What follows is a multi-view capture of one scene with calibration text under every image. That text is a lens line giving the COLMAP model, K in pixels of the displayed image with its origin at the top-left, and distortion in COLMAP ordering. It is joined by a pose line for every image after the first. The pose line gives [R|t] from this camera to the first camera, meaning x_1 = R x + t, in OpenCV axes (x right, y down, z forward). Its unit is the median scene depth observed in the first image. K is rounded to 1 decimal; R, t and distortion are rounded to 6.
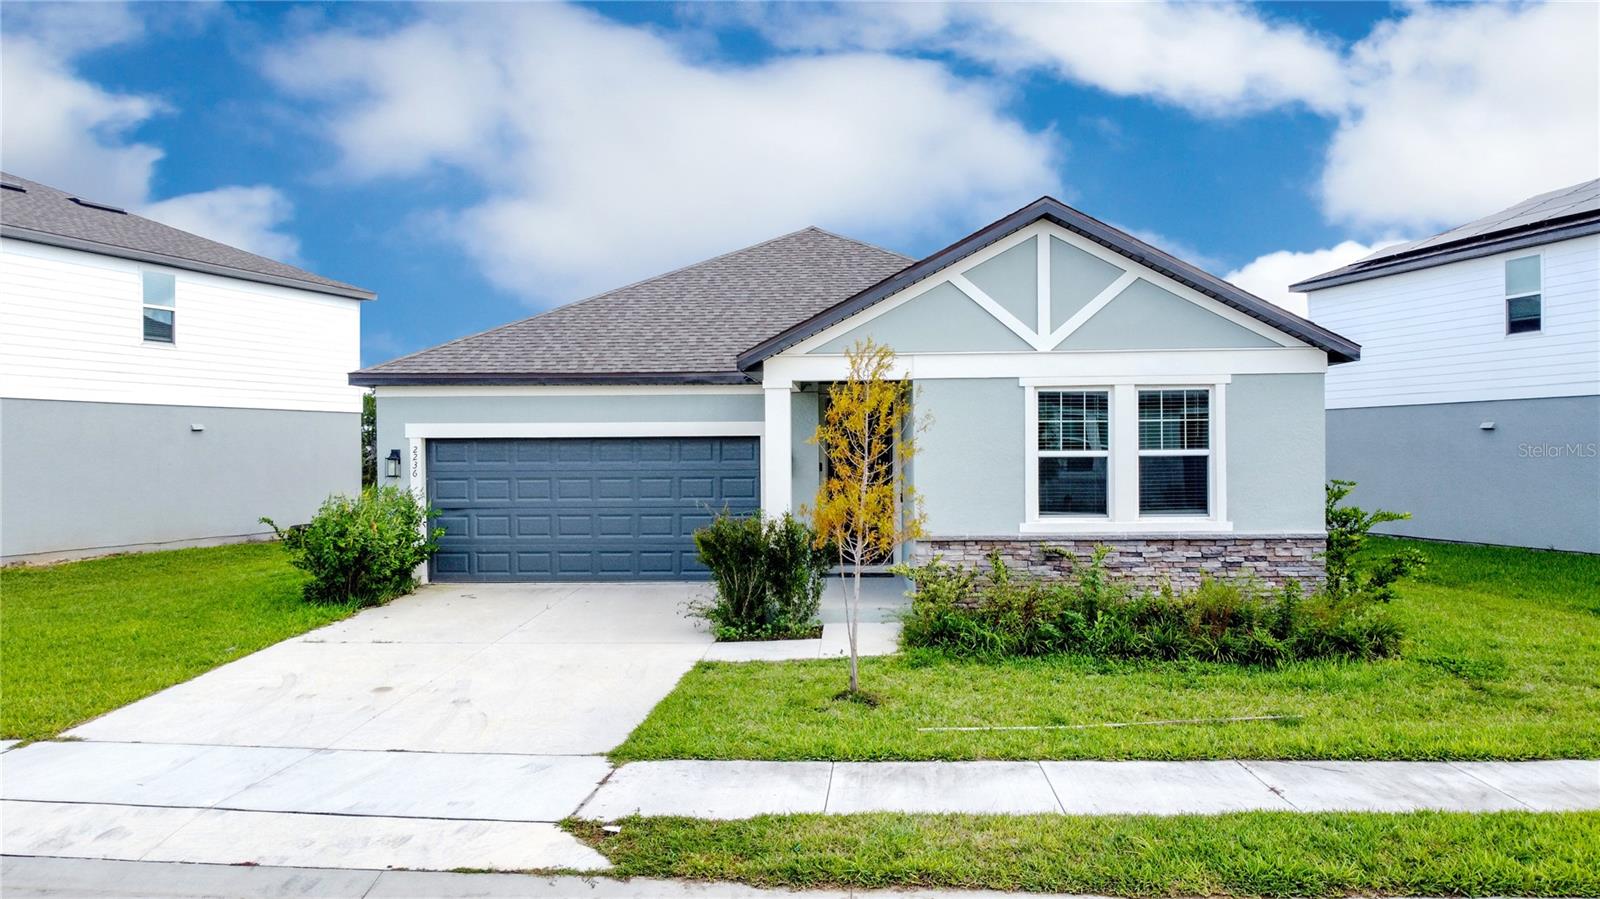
lens RADIAL K [[1210.5, 0, 798.2], [0, 1210.5, 446.4], [0, 0, 1]] dist [0.003880, -0.019280]
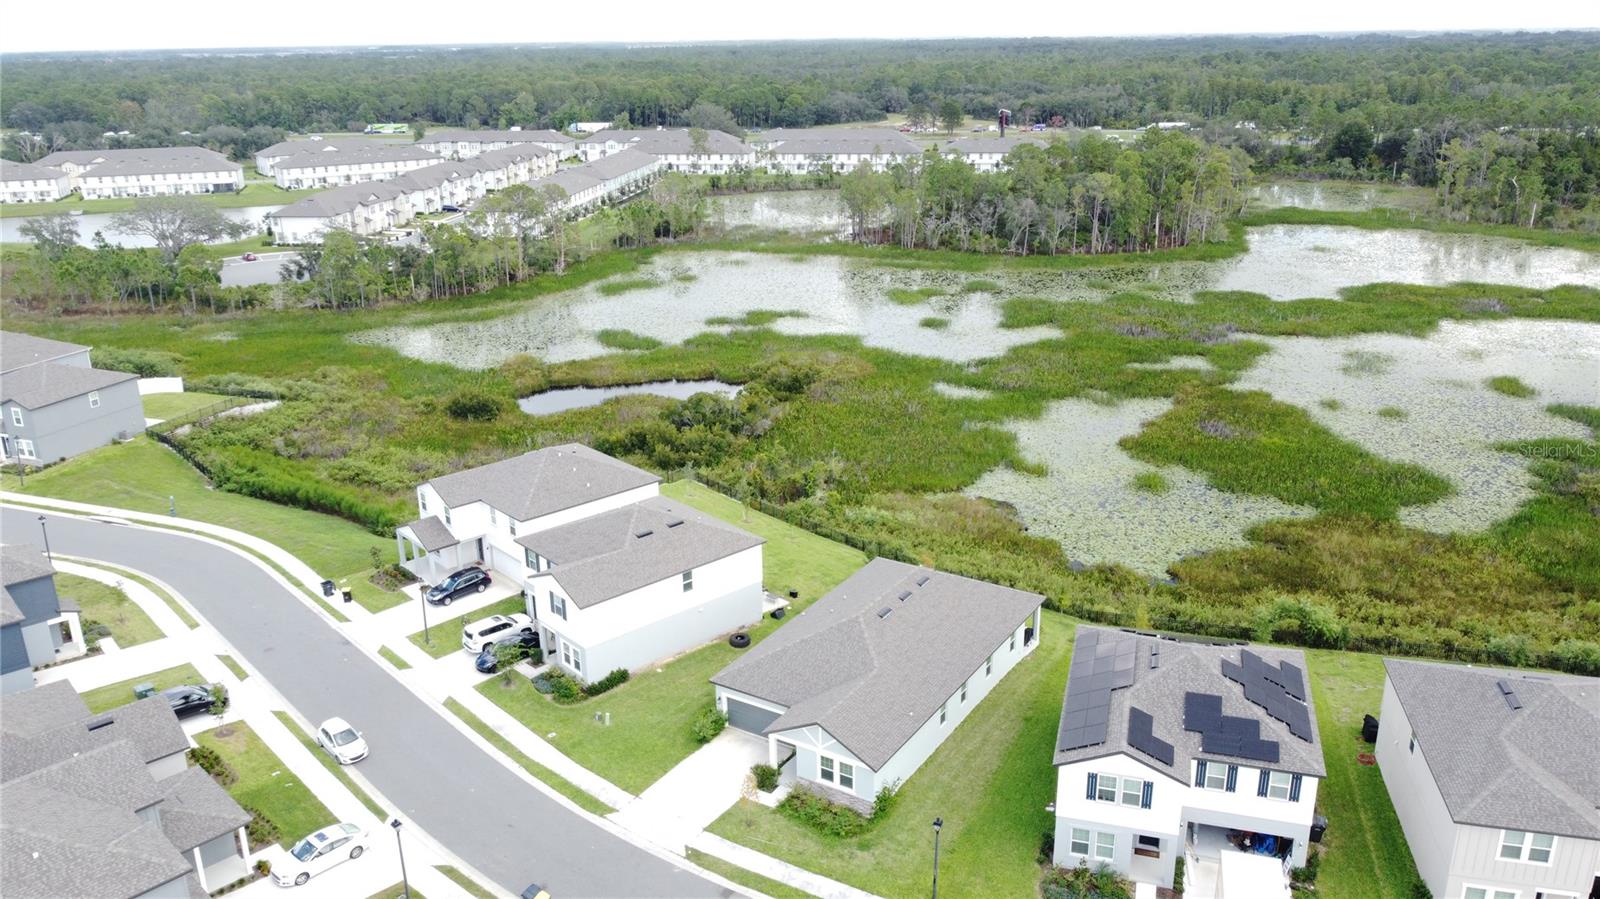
lens RADIAL K [[1210.5, 0, 805.6], [0, 1210.5, 465.1], [0, 0, 1]] dist [0.003880, -0.019280]
pose [[0.866150, 0.160761, -0.473222, 2.121724], [0.010267, 0.940931, 0.338442, -2.601937], [0.499678, -0.298000, 0.813337, -2.387247]]
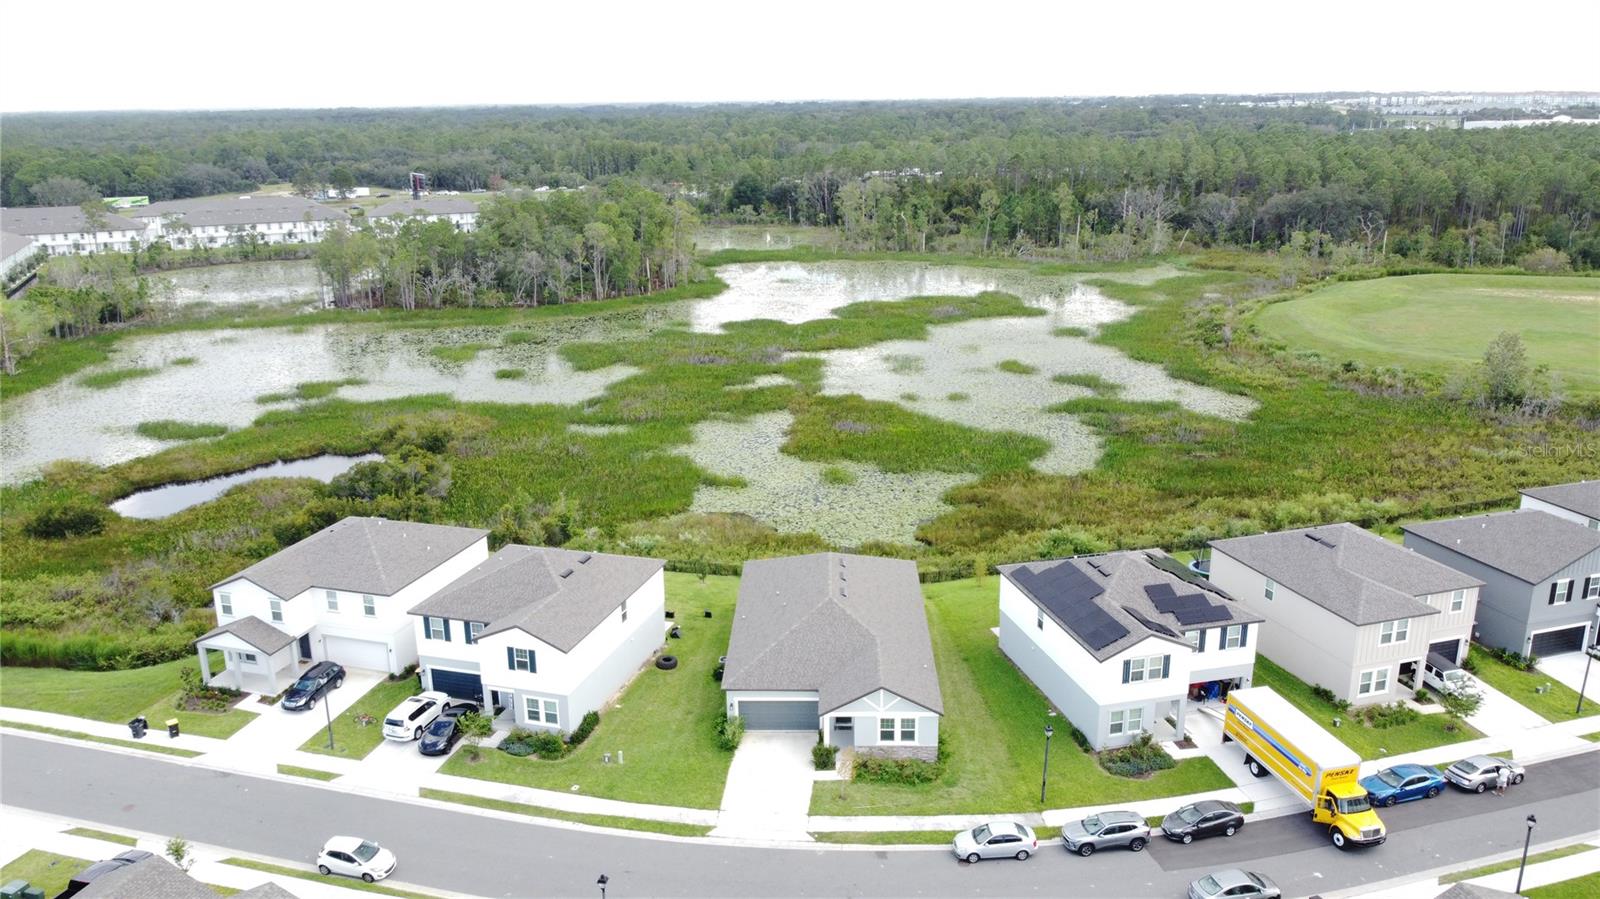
lens RADIAL K [[1210.5, 0, 806.4], [0, 1210.5, 452.7], [0, 0, 1]] dist [0.003880, -0.019280]
pose [[0.999835, -0.010562, 0.014746, -0.159722], [0.005957, 0.959098, 0.283011, -2.454864], [-0.017132, -0.282876, 0.959003, -3.366578]]
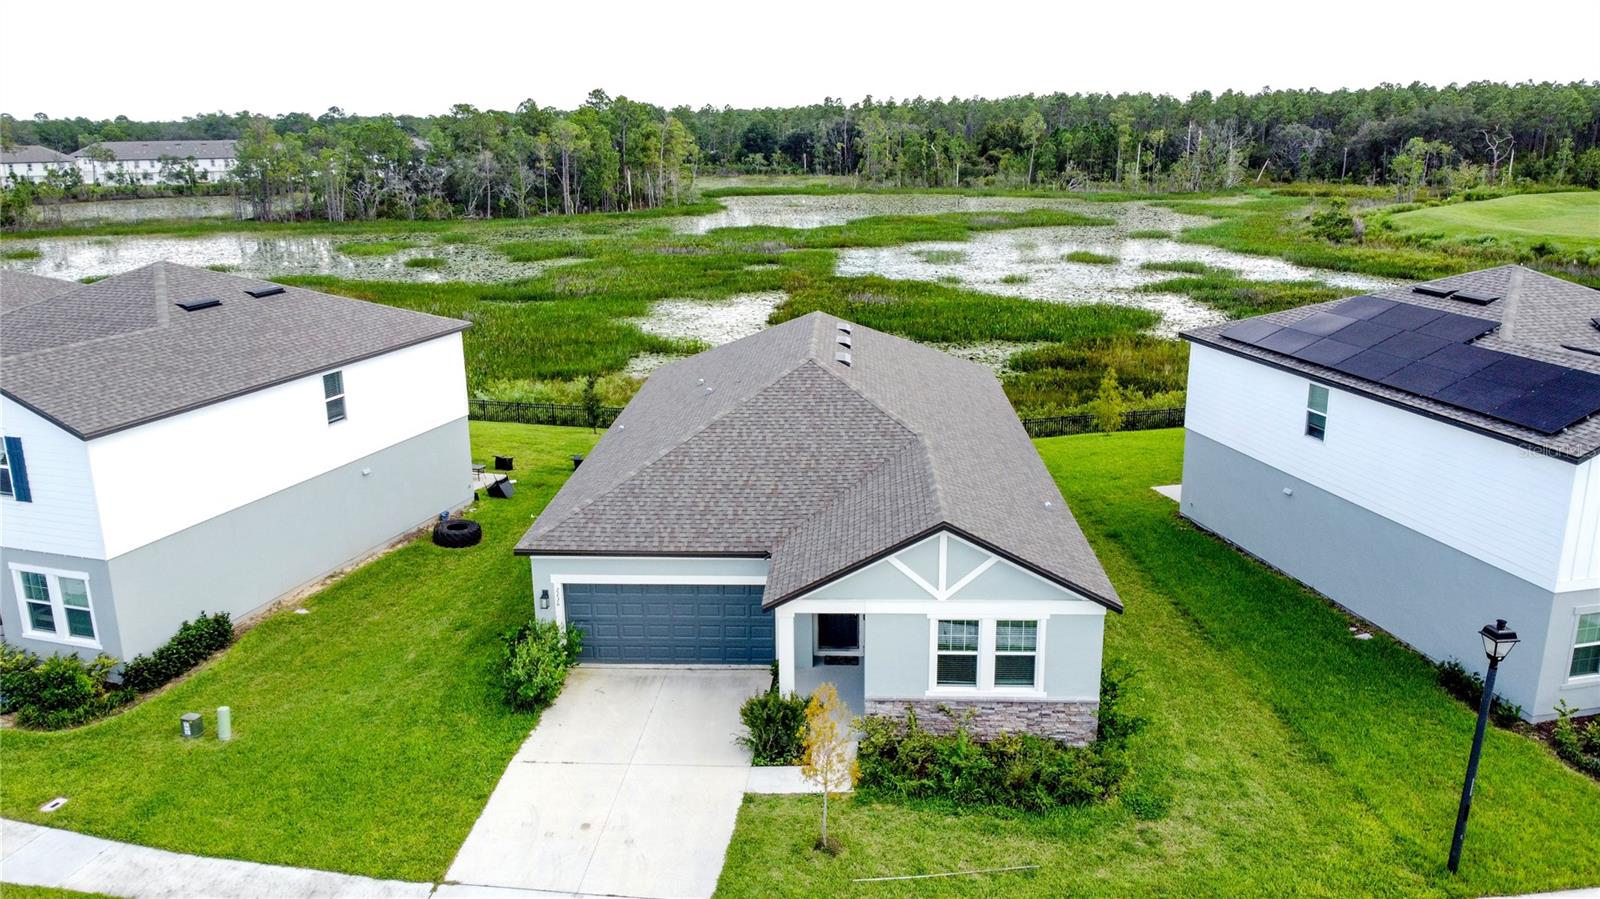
lens RADIAL K [[1210.5, 0, 803.5], [0, 1210.5, 454.6], [0, 0, 1]] dist [0.003880, -0.019280]
pose [[0.999983, -0.002940, -0.005113, 0.017419], [0.004206, 0.963242, 0.268601, -0.733170], [0.004135, -0.268618, 0.963238, -0.588255]]
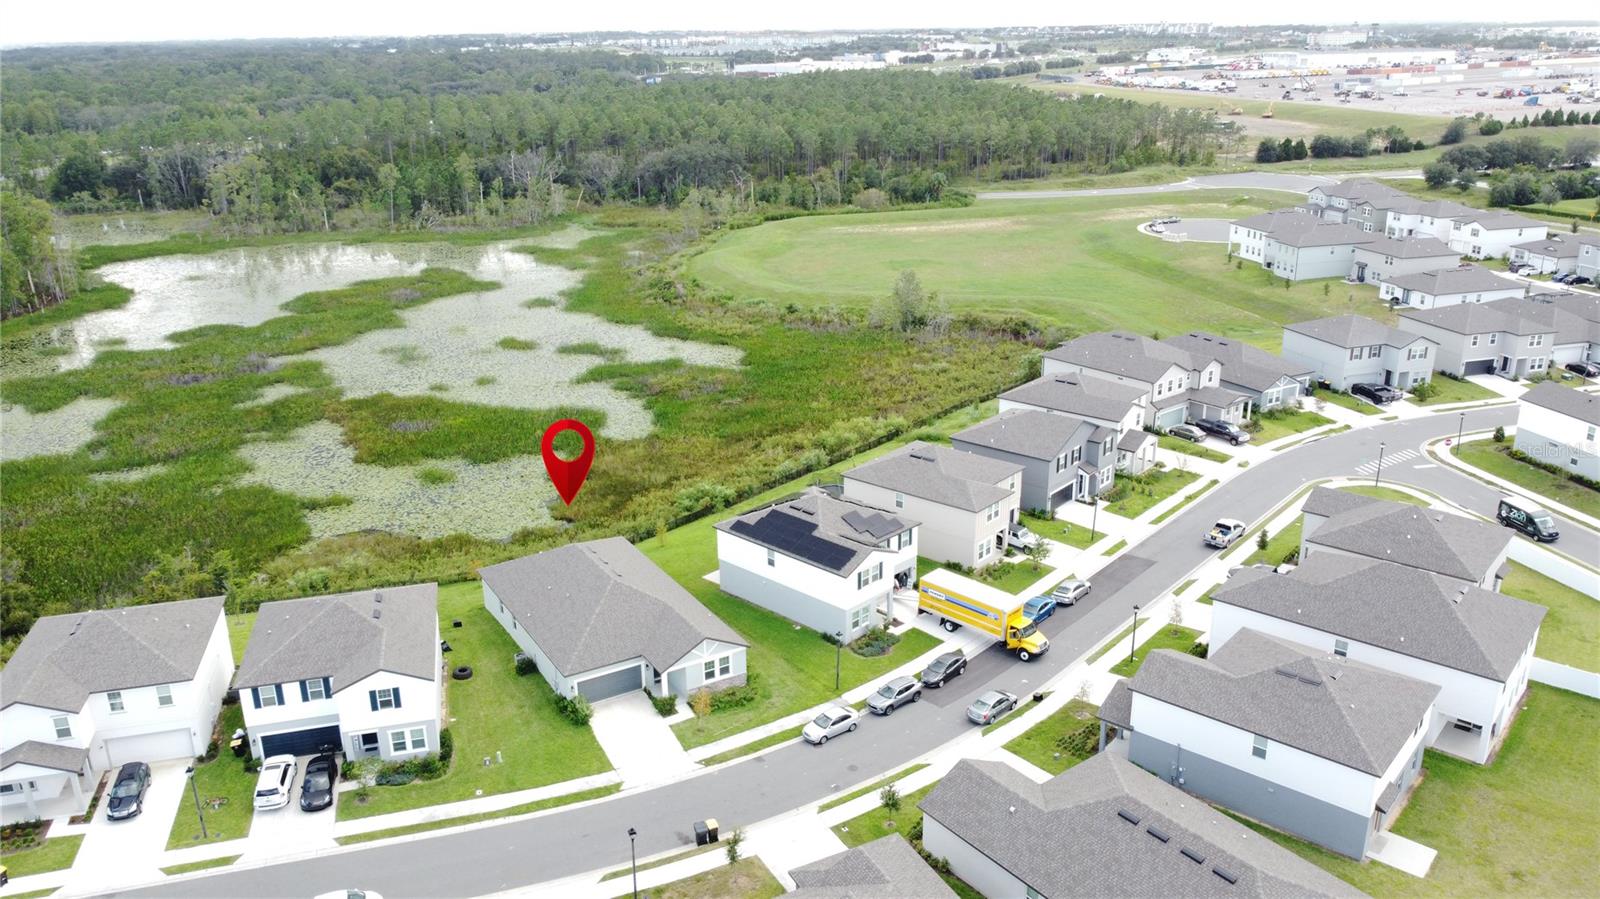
lens RADIAL K [[1210.5, 0, 808.0], [0, 1210.5, 442.4], [0, 0, 1]] dist [0.003880, -0.019280]
pose [[0.837611, -0.181658, 0.515179, -2.289043], [0.006407, 0.946290, 0.323255, -3.046312], [-0.546230, -0.267461, 0.793787, -3.799458]]
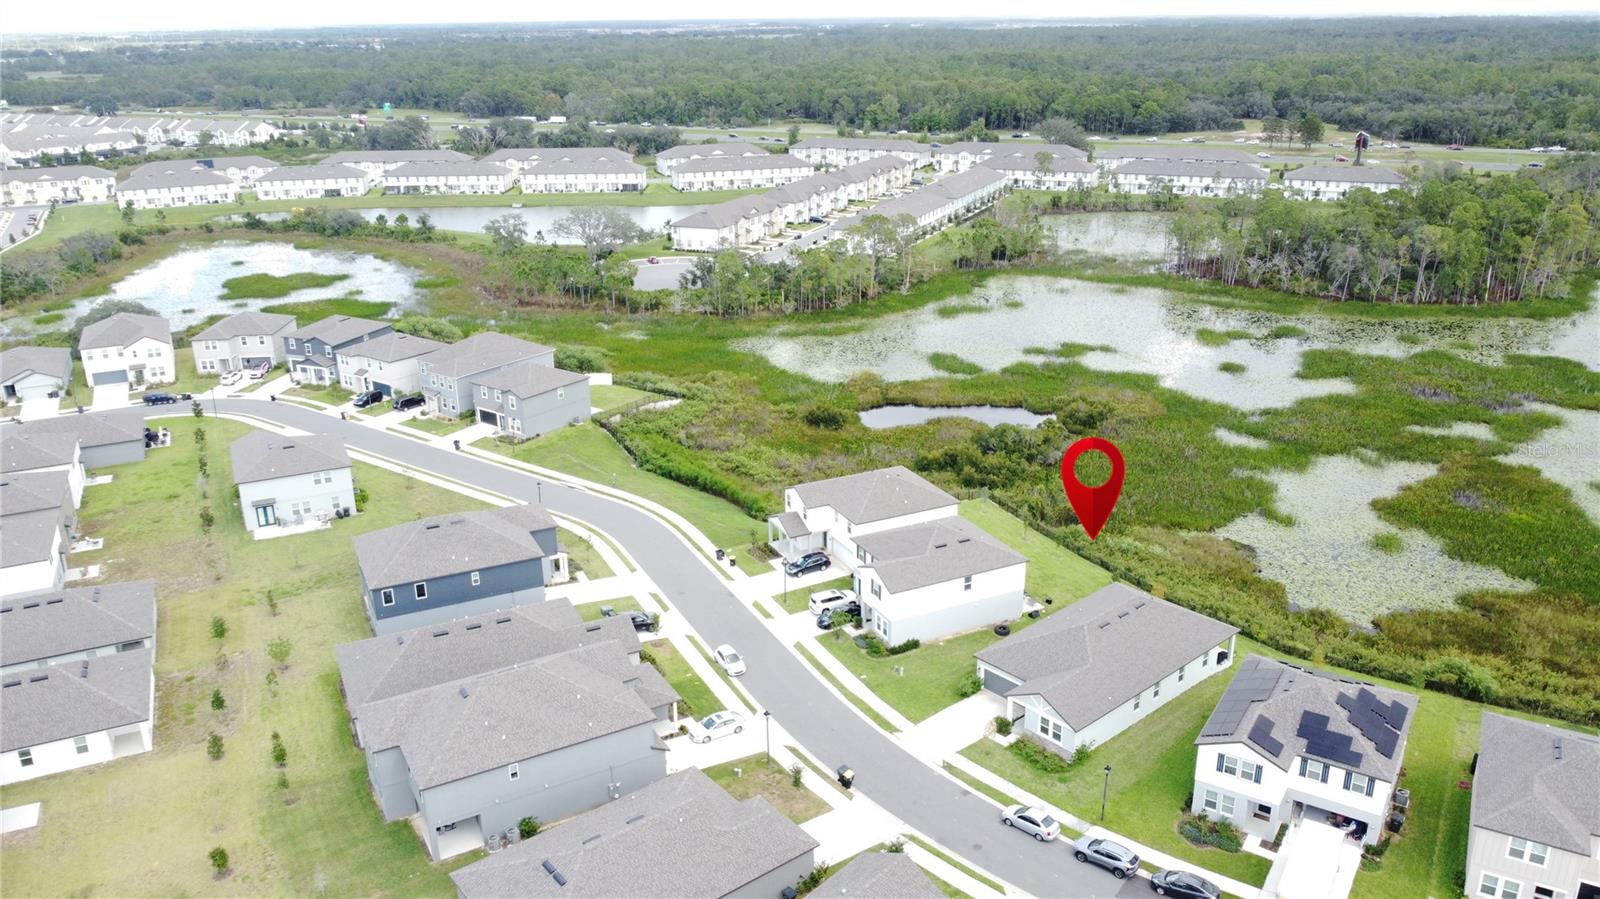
lens RADIAL K [[1210.5, 0, 798.9], [0, 1210.5, 463.5], [0, 0, 1]] dist [0.003880, -0.019280]
pose [[0.687077, 0.248227, -0.682868, 3.477521], [0.012346, 0.935709, 0.352558, -3.699221], [0.726480, -0.250665, 0.639839, -3.864129]]
